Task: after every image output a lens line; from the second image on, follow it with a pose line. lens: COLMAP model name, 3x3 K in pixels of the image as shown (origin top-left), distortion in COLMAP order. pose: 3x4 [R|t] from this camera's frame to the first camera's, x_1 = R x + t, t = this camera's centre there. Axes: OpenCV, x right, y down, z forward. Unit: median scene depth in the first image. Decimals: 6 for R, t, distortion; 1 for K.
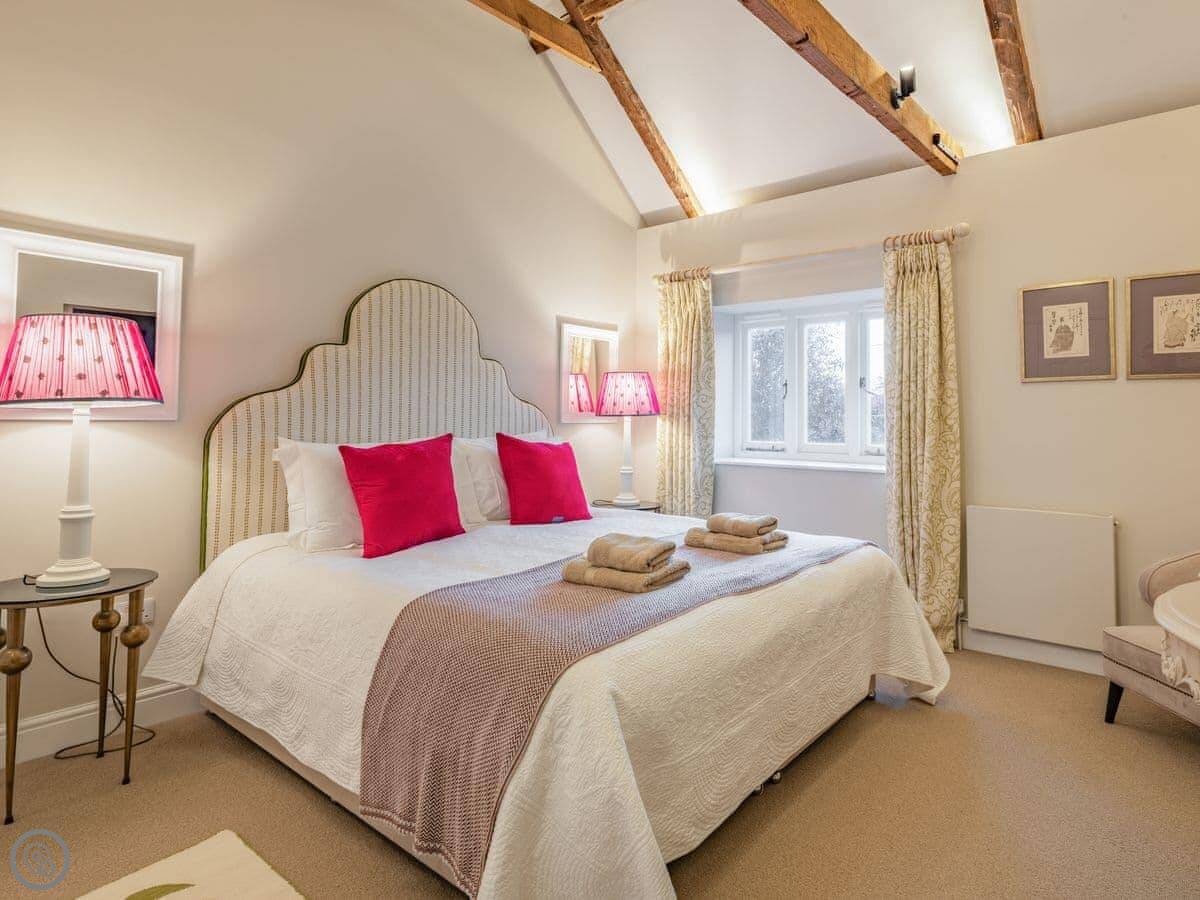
lens RADIAL K [[697.0, 0, 676.2], [0, 697.0, 402.7], [0, 0, 1]] dist [0.001485, 0.000534]
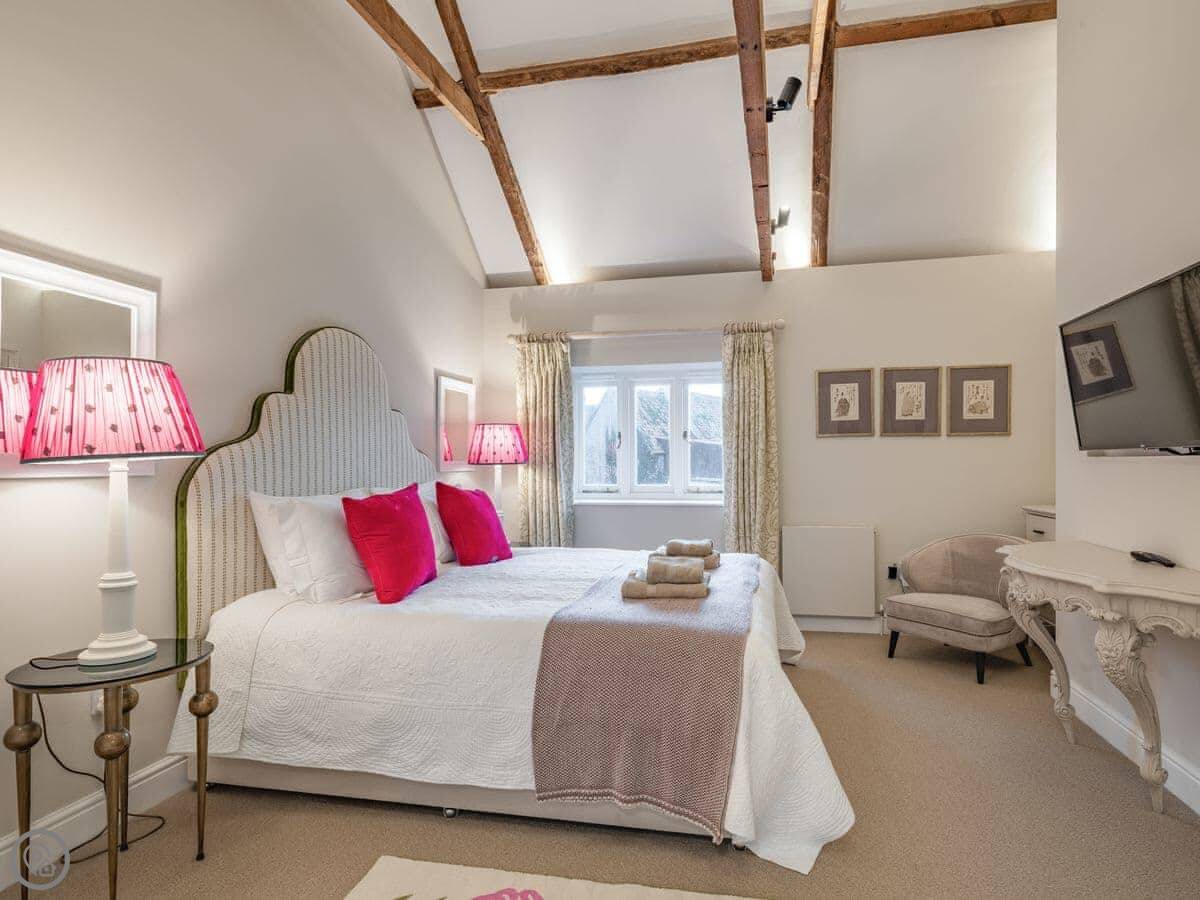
lens RADIAL K [[672.9, 0, 651.3], [0, 672.9, 472.9], [0, 0, 1]] dist [0.000639, -0.000174]
pose [[0.883920, -0.017709, 0.467303, -0.428422], [0.000329, 0.999306, 0.037248, -0.007816], [-0.467638, -0.032771, 0.883312, -0.048417]]
